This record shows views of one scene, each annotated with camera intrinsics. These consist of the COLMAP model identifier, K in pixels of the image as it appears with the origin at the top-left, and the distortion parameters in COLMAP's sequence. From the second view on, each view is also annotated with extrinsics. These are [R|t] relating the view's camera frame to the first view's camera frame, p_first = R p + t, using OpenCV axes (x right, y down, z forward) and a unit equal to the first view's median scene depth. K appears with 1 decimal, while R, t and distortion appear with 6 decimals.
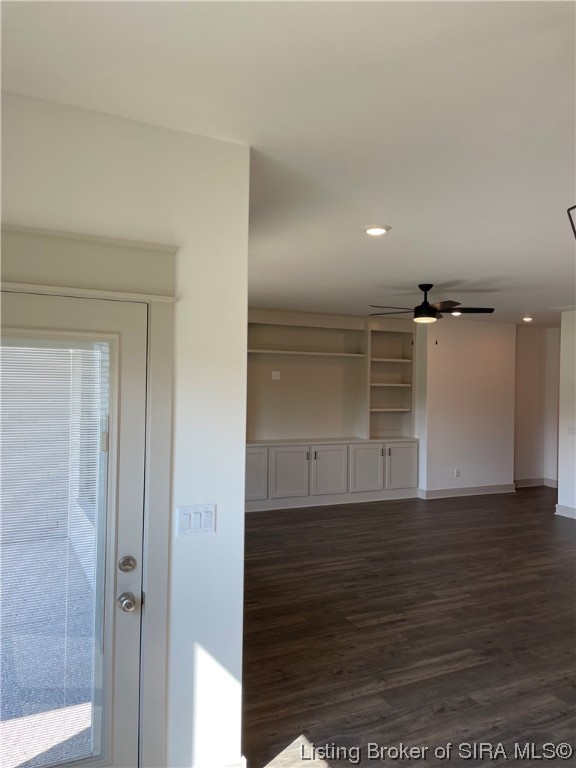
lens RADIAL K [[577.9, 0, 286.8], [0, 577.9, 383.8], [0, 0, 1]] dist [0.098337, -0.126454]
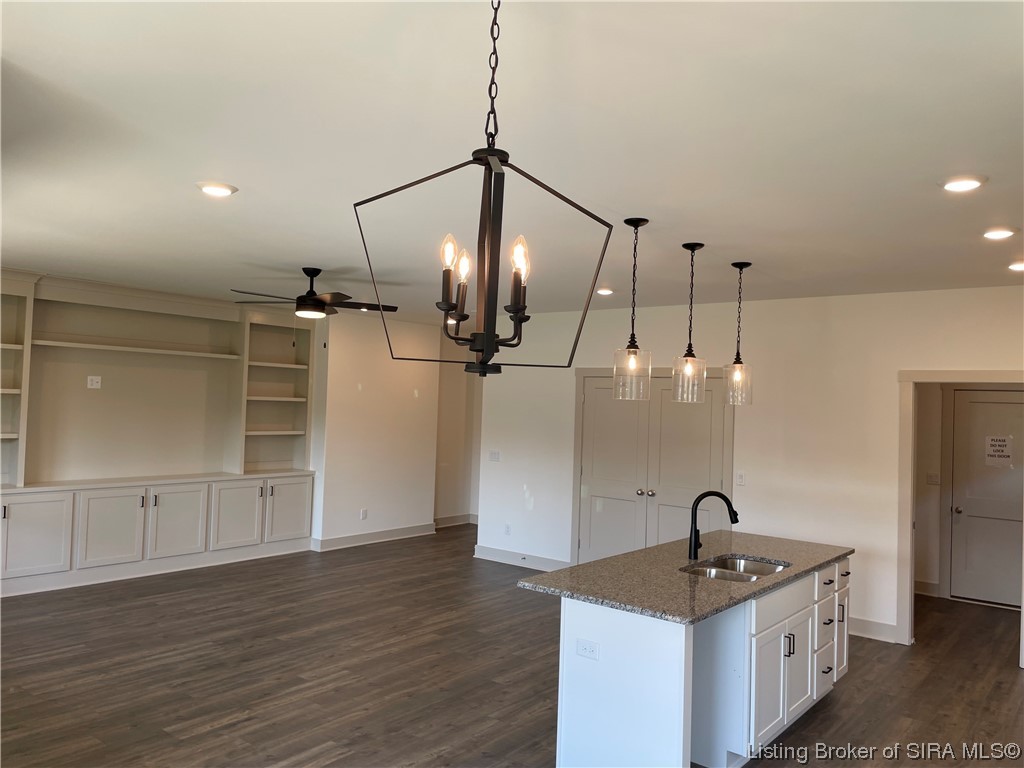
lens RADIAL K [[770.5, 0, 520.7], [0, 770.5, 381.3], [0, 0, 1]] dist [0.098337, -0.126454]
pose [[0.903179, 0.025681, 0.428495, 0.052381], [-0.017034, 0.999567, -0.024003, -0.003076], [-0.428926, 0.014380, 0.903225, -0.032376]]
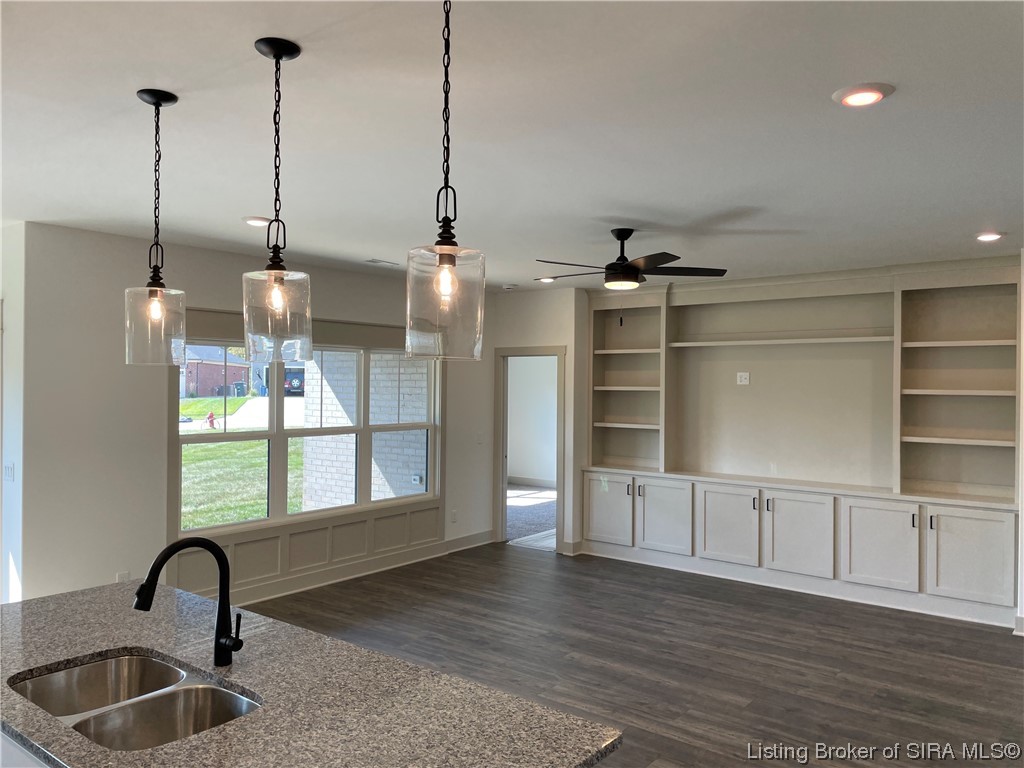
lens RADIAL K [[770.5, 0, 523.2], [0, 770.5, 385.8], [0, 0, 1]] dist [0.098337, -0.126454]
pose [[0.436819, -0.012371, -0.899464, 0.933894], [-0.005742, 0.999847, -0.016540, 0.014249], [0.899531, 0.012390, 0.436681, 0.530150]]
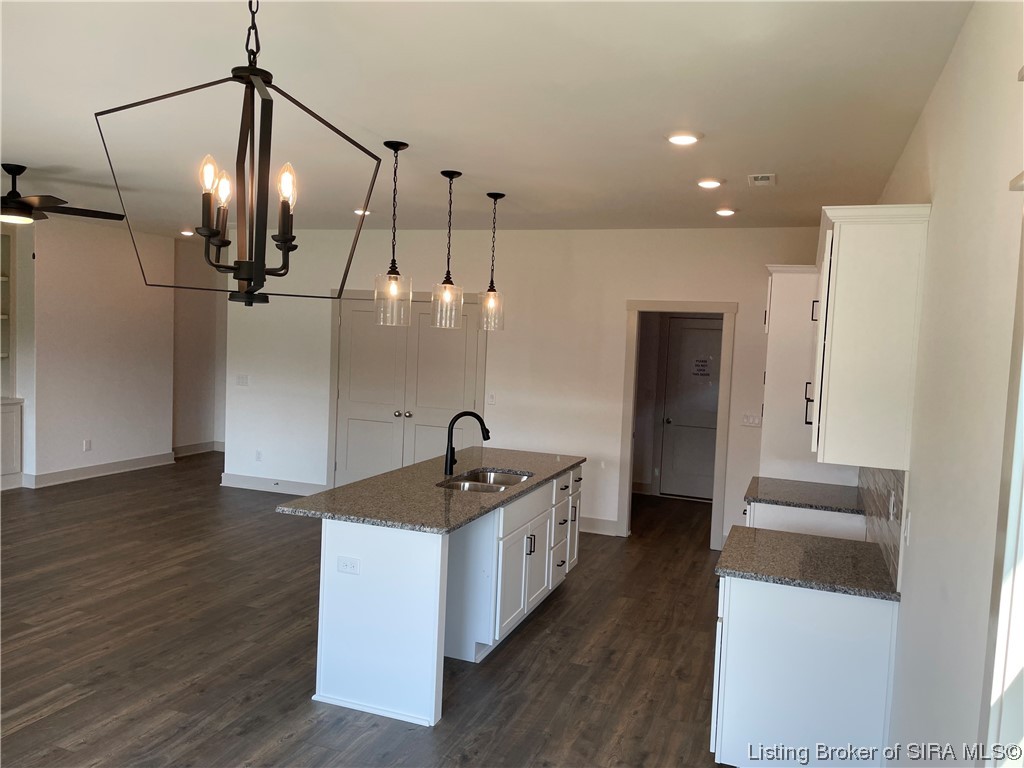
lens RADIAL K [[770.5, 0, 522.4], [0, 770.5, 382.4], [0, 0, 1]] dist [0.098337, -0.126454]
pose [[0.724383, -0.028991, 0.688788, 0.037895], [-0.028767, 0.996974, 0.072216, -0.007123], [-0.688798, -0.072126, 0.721357, -0.043894]]
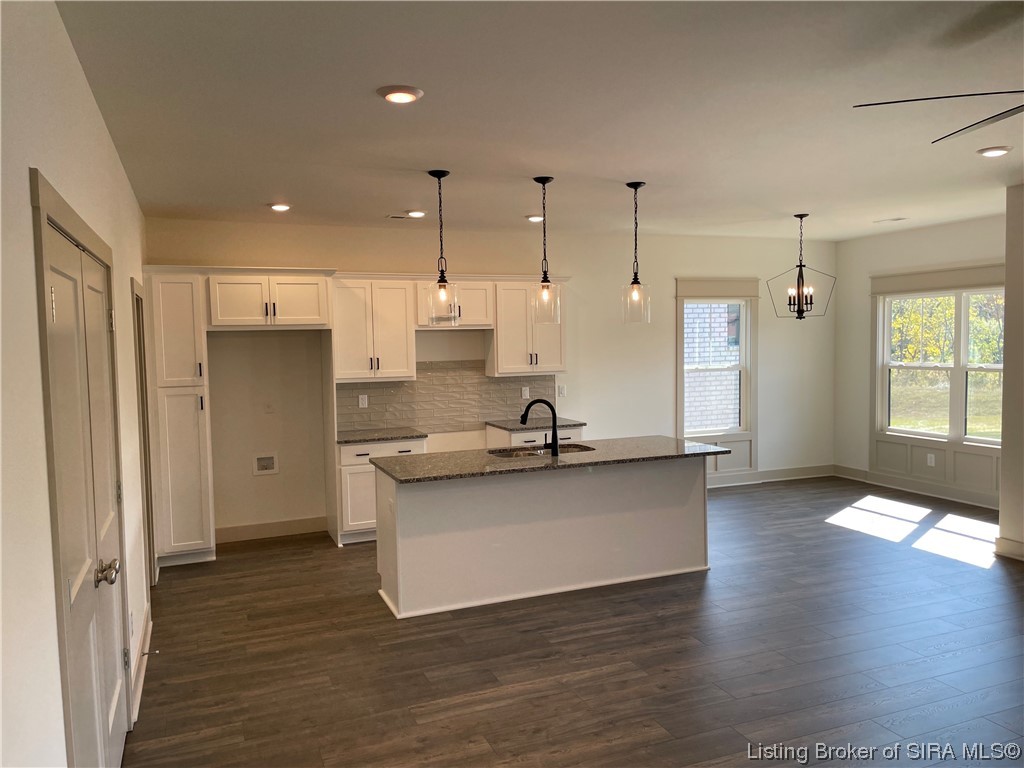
lens RADIAL K [[770.5, 0, 513.0], [0, 770.5, 384.9], [0, 0, 1]] dist [0.098337, -0.126454]
pose [[-0.996872, -0.000592, 0.079035, 0.499807], [0.005050, 0.997451, 0.071174, 0.002266], [-0.078876, 0.071351, -0.994328, 1.436729]]
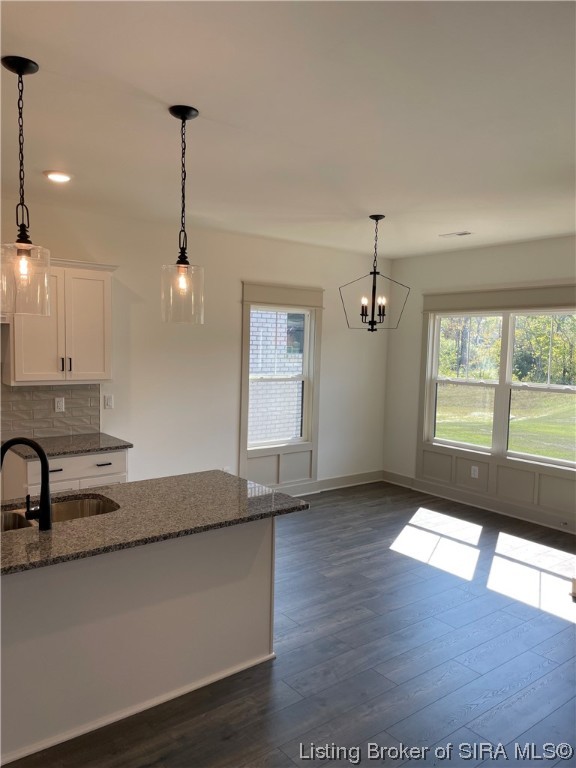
lens RADIAL K [[577.9, 0, 282.5], [0, 577.9, 390.5], [0, 0, 1]] dist [0.098337, -0.126454]
pose [[-0.979936, -0.021024, -0.198202, 0.441298], [-0.039504, 0.995181, 0.089750, 0.003680], [0.195360, 0.095779, -0.976043, 0.997188]]
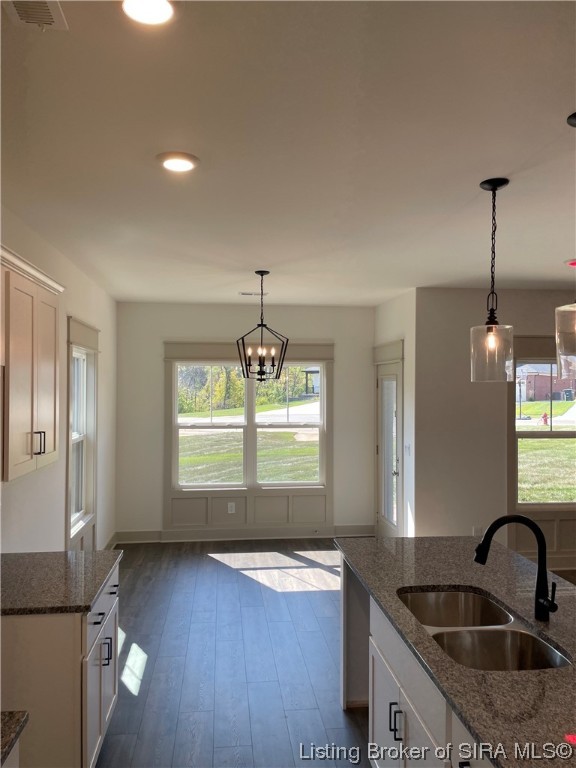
lens RADIAL K [[577.9, 0, 286.9], [0, 577.9, 387.5], [0, 0, 1]] dist [0.098337, -0.126454]
pose [[-0.339622, -0.018908, -0.940372, 0.920318], [-0.015511, 0.999775, -0.014501, 0.009666], [0.940434, 0.009661, -0.339839, 0.541364]]
